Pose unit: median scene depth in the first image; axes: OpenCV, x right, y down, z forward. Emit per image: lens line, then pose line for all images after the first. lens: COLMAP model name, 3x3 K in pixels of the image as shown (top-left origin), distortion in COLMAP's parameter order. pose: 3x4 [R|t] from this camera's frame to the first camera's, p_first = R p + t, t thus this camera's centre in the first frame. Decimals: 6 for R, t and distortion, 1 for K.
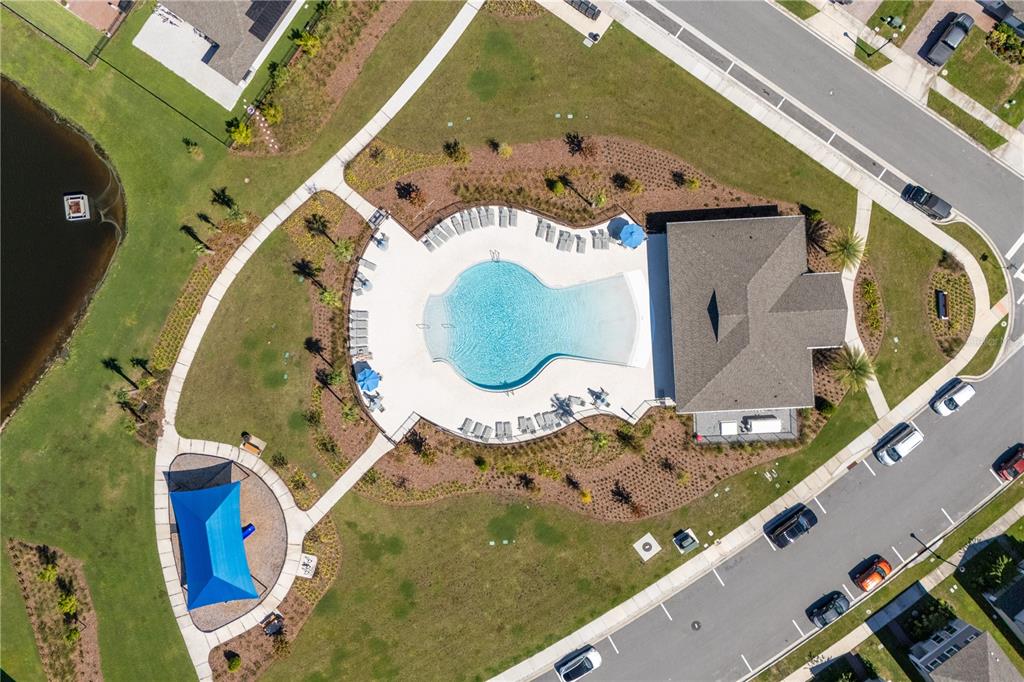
lens RADIAL K [[888.3, 0, 512.0], [0, 888.3, 341.0], [0, 0, 1]] dist [0.098635, -0.171675]
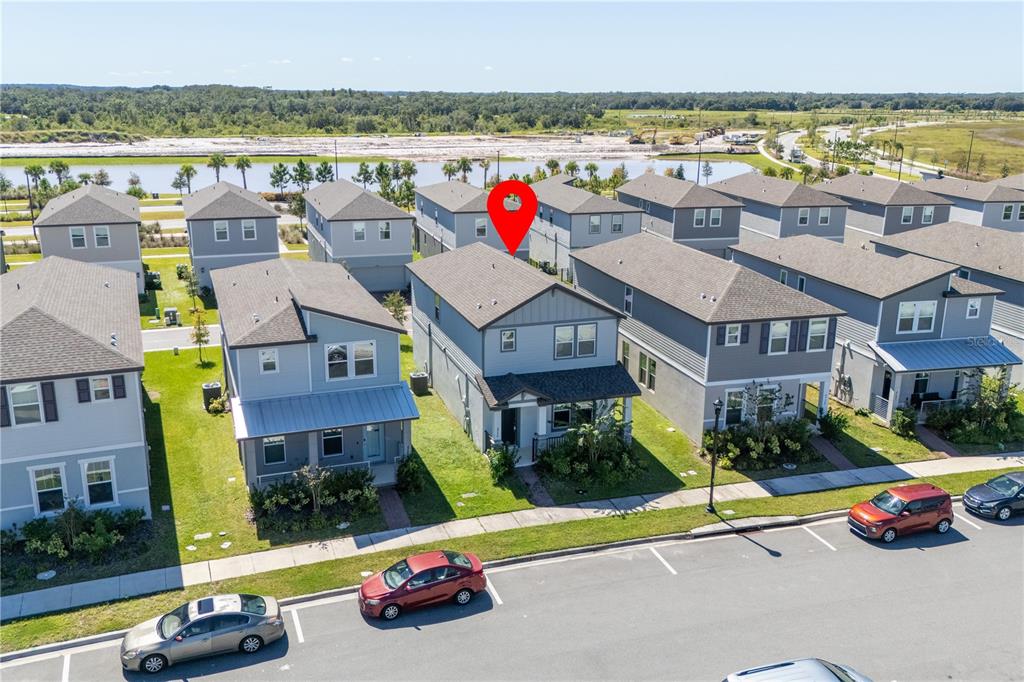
lens RADIAL K [[888.3, 0, 512.0], [0, 888.3, 341.0], [0, 0, 1]] dist [0.098635, -0.171675]
pose [[-0.931838, -0.114875, 0.344212, 0.434616], [0.362355, -0.243819, 0.899584, -0.121576], [-0.019414, 0.962993, 0.268825, 0.836787]]
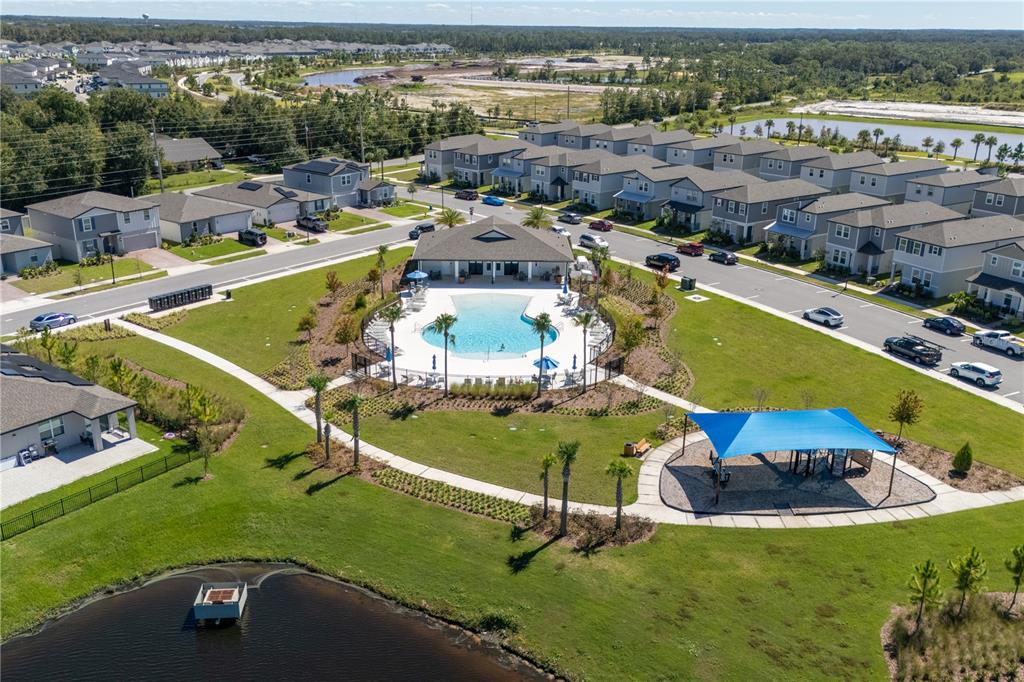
lens RADIAL K [[888.3, 0, 512.0], [0, 888.3, 341.0], [0, 0, 1]] dist [0.098635, -0.171675]
pose [[0.036069, -0.342649, 0.938771, -0.921908], [0.999197, 0.028763, -0.027892, 0.033150], [-0.017445, 0.939023, 0.343411, 0.677256]]
